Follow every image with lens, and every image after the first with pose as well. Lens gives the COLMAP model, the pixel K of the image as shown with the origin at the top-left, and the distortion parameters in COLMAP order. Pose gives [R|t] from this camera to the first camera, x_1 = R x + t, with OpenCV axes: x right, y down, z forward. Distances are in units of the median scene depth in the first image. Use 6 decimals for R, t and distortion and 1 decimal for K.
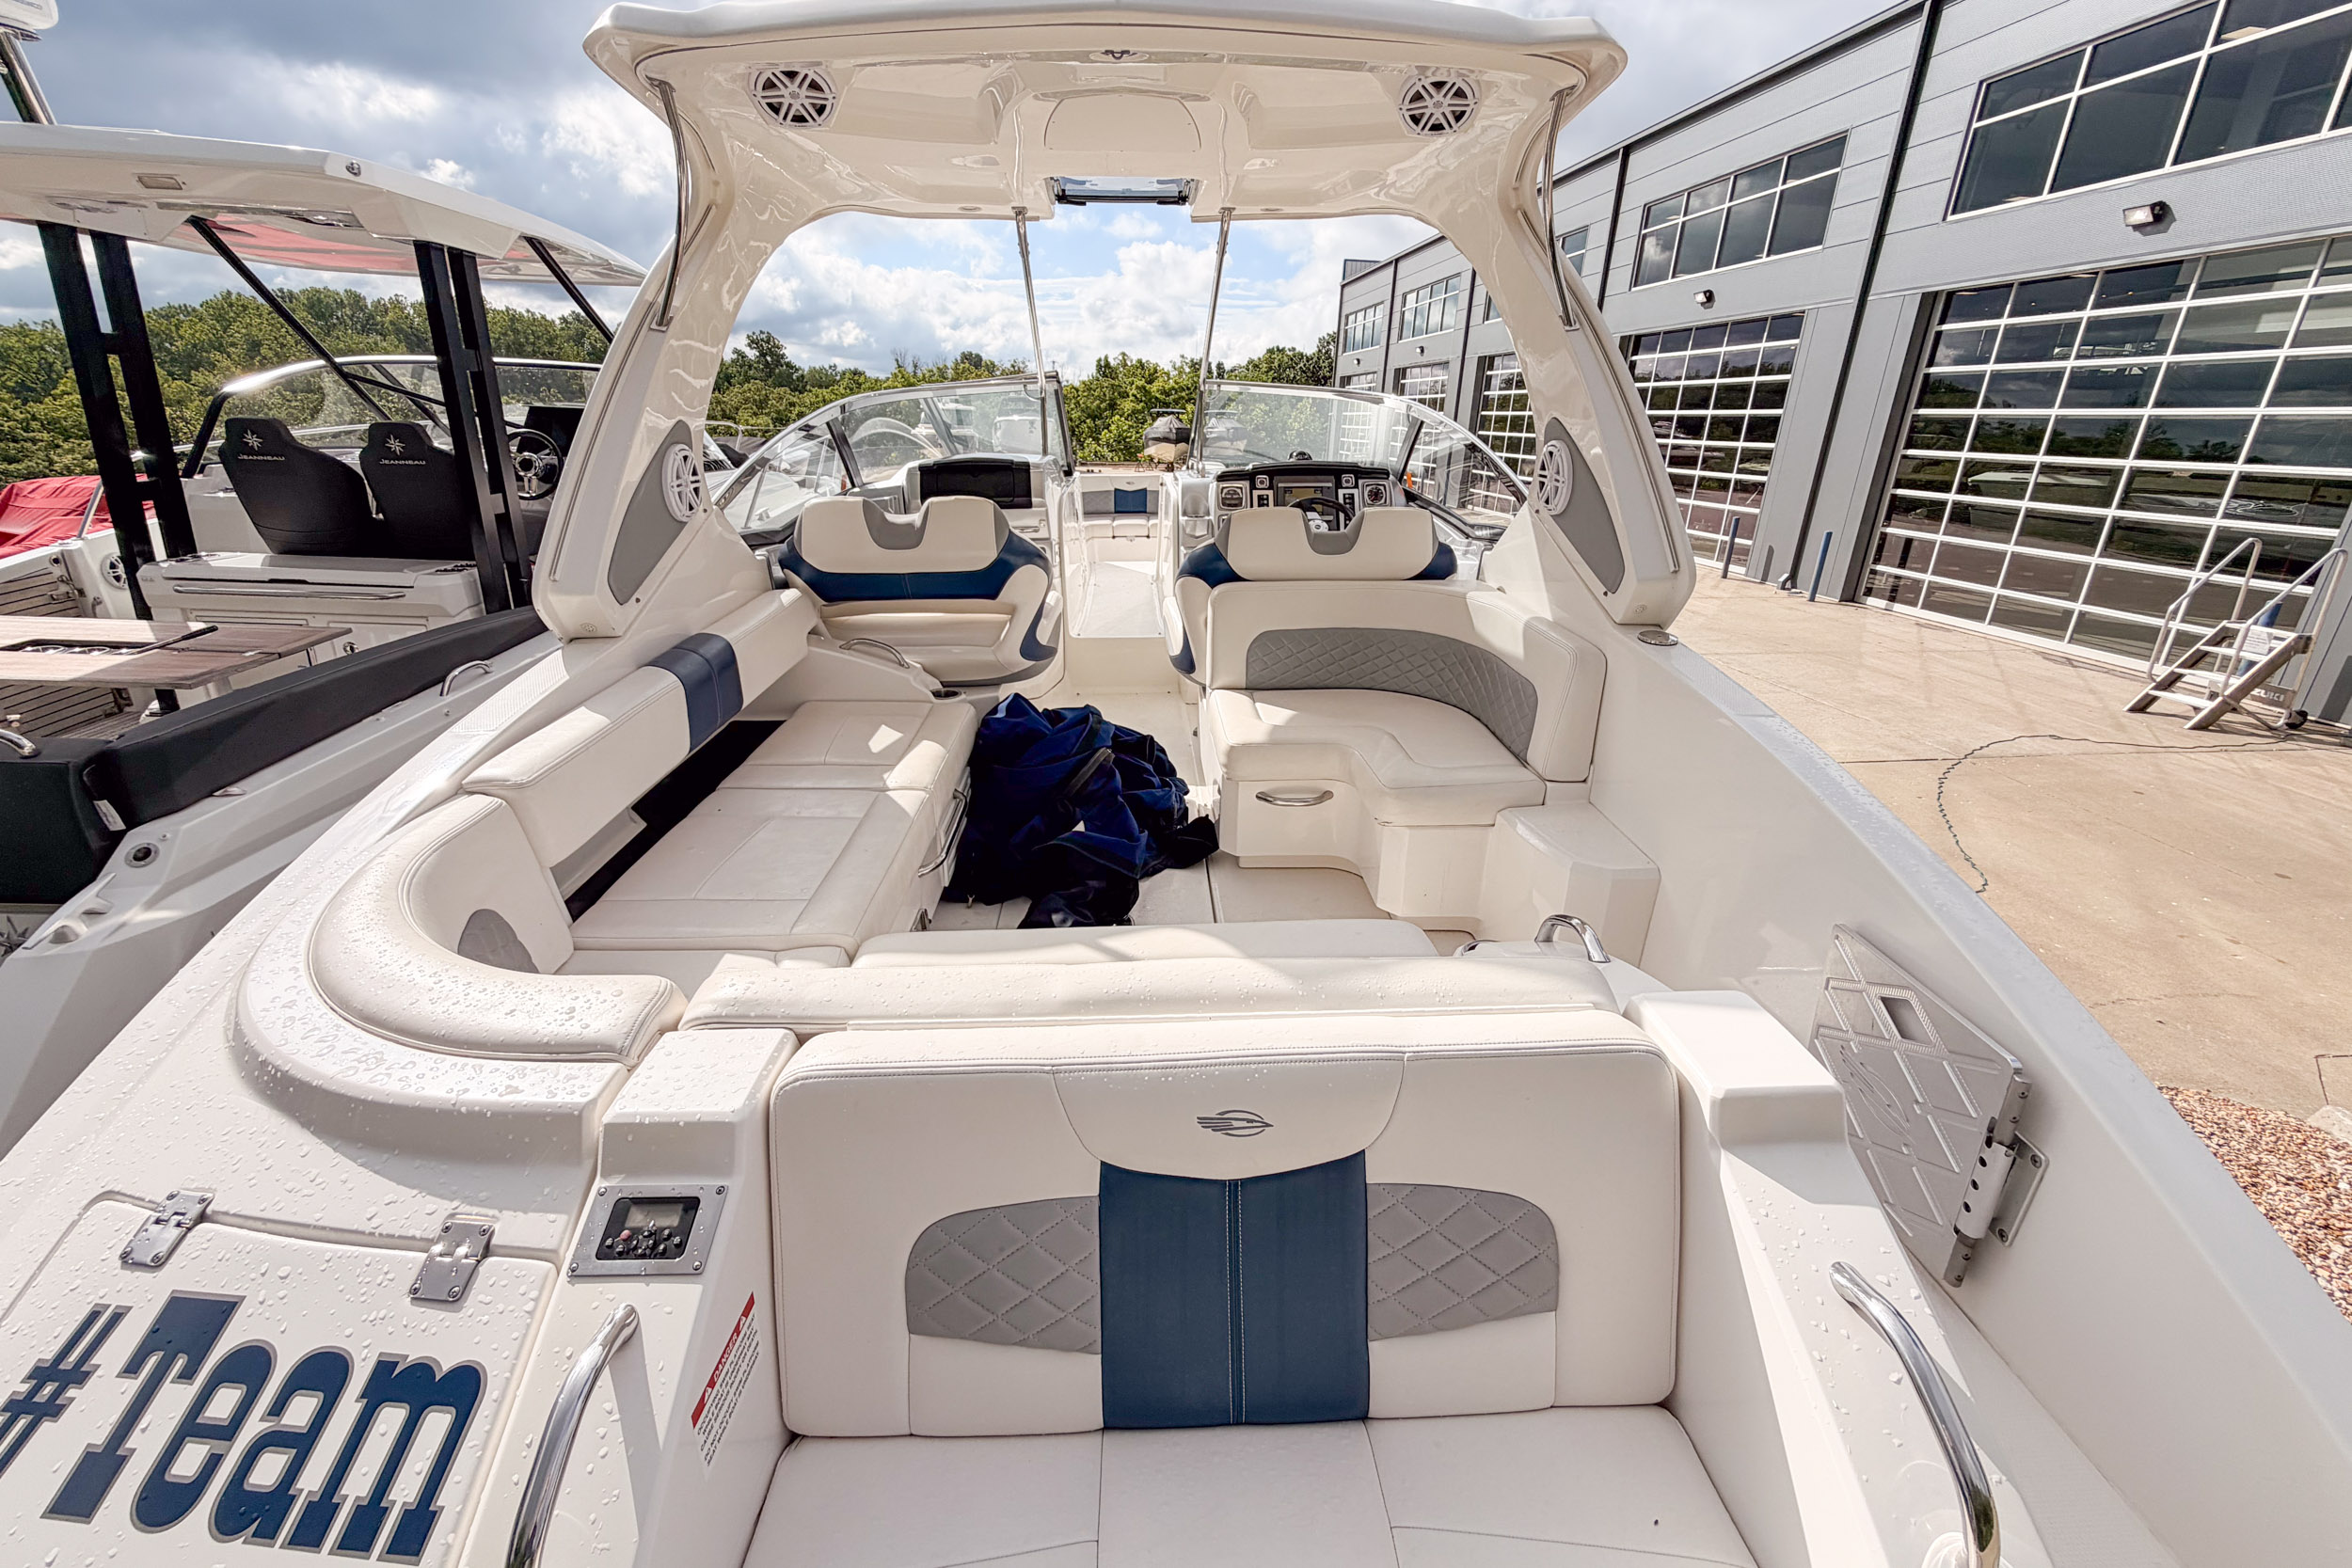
lens RADIAL K [[936.2, 0, 1168.4], [0, 936.2, 736.4], [0, 0, 1]] dist [-0.001310, 0.000183]
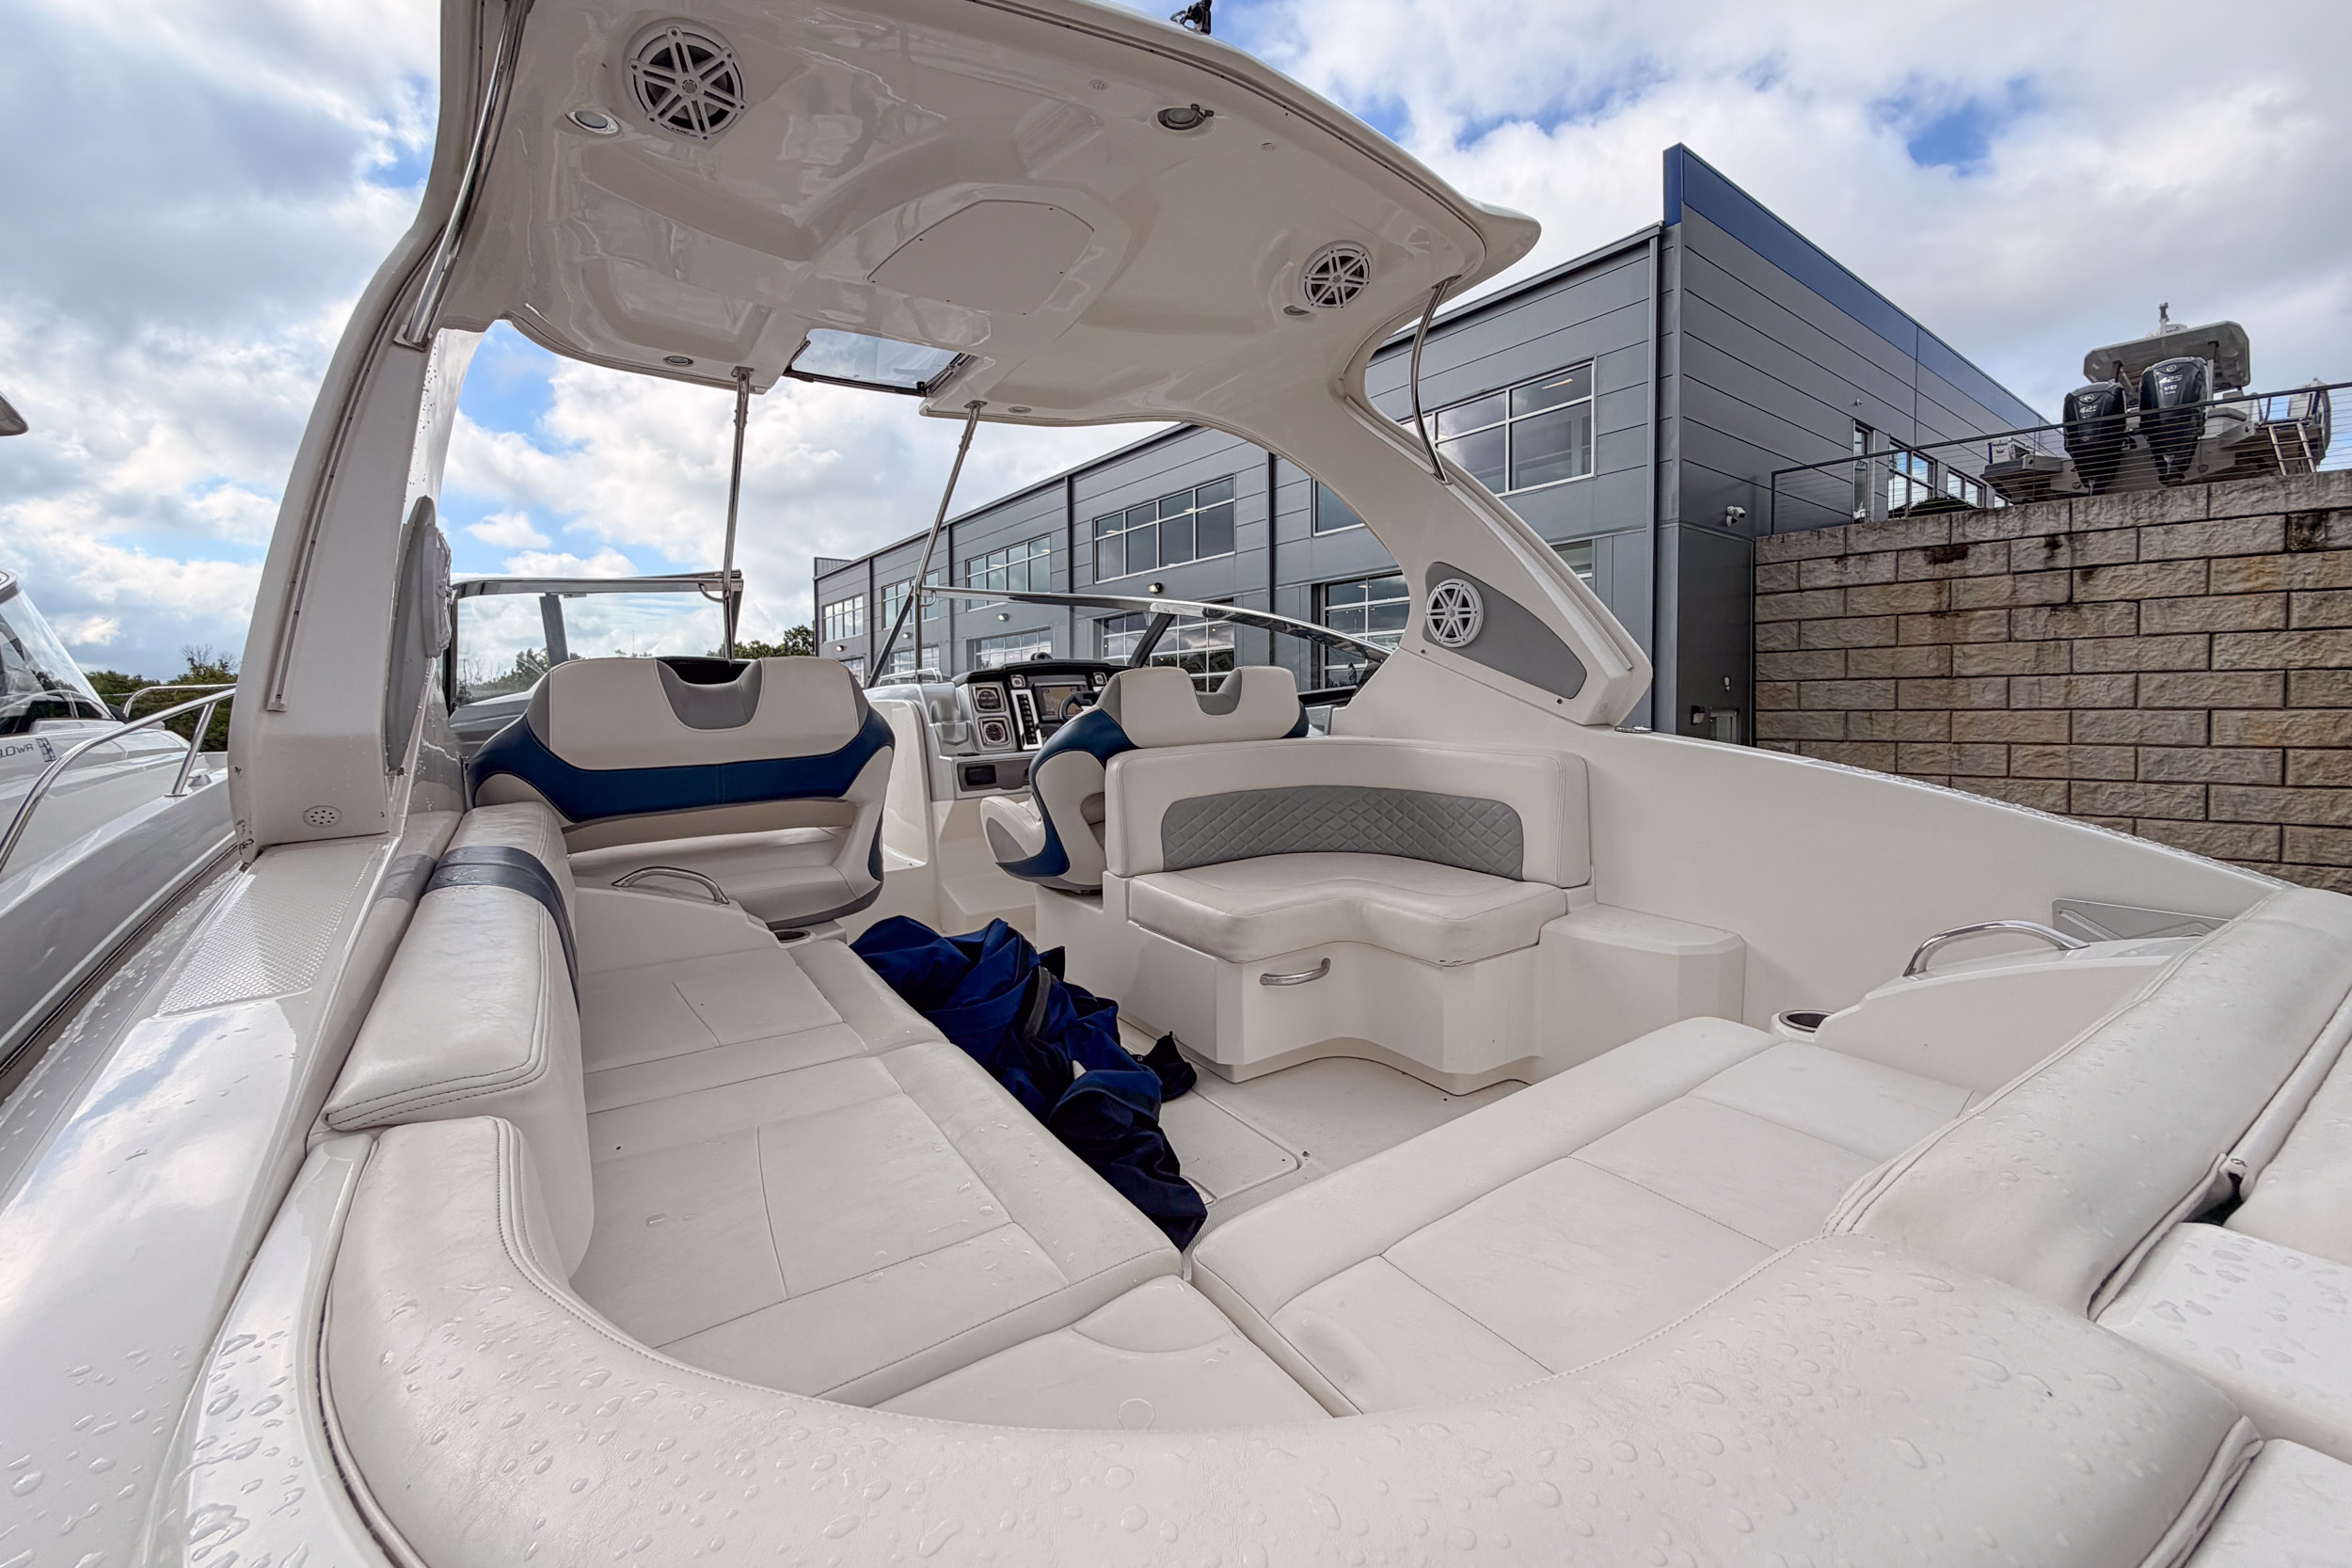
lens RADIAL K [[936.2, 0, 1168.4], [0, 936.2, 736.4], [0, 0, 1]] dist [-0.001310, 0.000183]
pose [[0.854447, -0.055809, 0.516532, -0.336231], [0.203788, 0.950539, -0.234404, 0.031404], [-0.477902, 0.305549, 0.823559, 0.258806]]
